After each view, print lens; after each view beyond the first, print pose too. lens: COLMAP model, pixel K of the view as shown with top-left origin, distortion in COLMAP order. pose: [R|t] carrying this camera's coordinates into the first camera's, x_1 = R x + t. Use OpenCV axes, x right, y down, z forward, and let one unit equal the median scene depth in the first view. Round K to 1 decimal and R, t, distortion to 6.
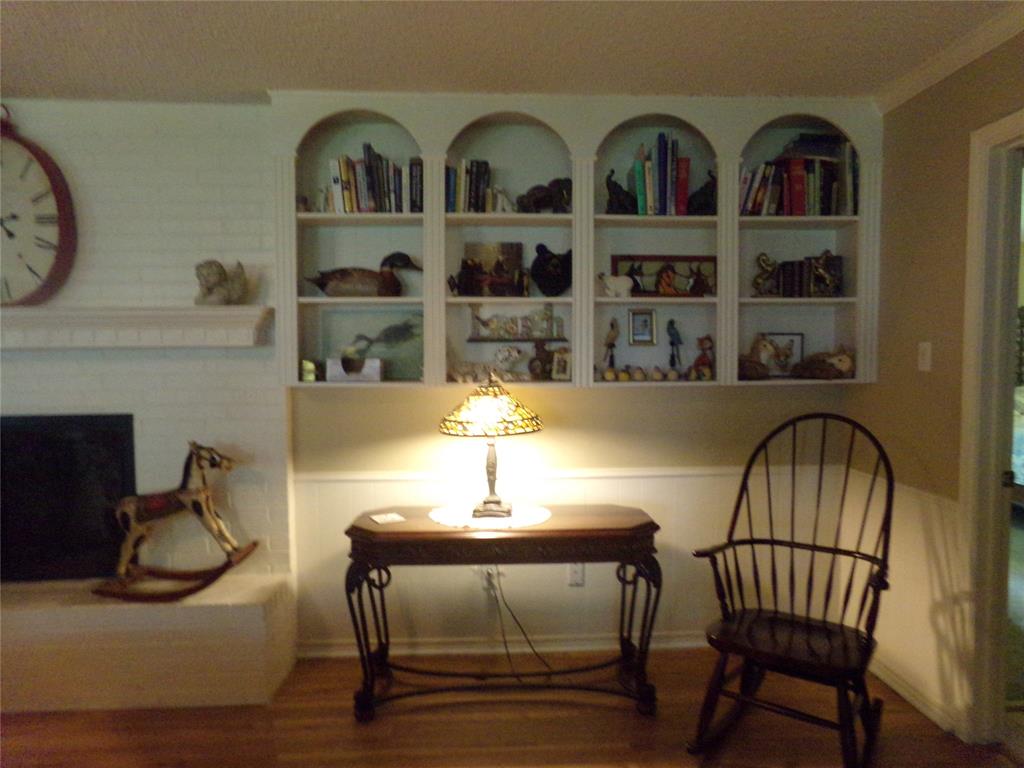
lens RADIAL K [[704.1, 0, 506.6], [0, 704.1, 396.5], [0, 0, 1]] dist [-0.067834, 0.070713]
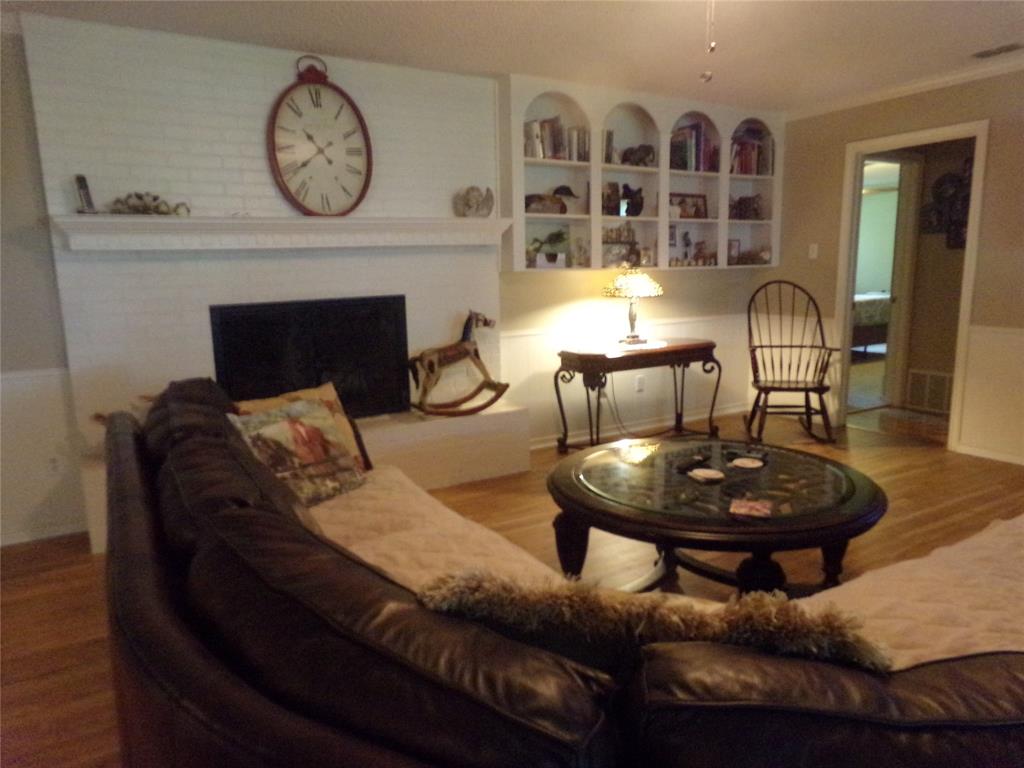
lens RADIAL K [[704.1, 0, 506.6], [0, 704.1, 396.5], [0, 0, 1]] dist [-0.067834, 0.070713]
pose [[0.884706, -0.098878, 0.455541, -1.051788], [0.040838, 0.989927, 0.135560, 0.045331], [-0.464357, -0.101327, 0.879833, -0.379052]]
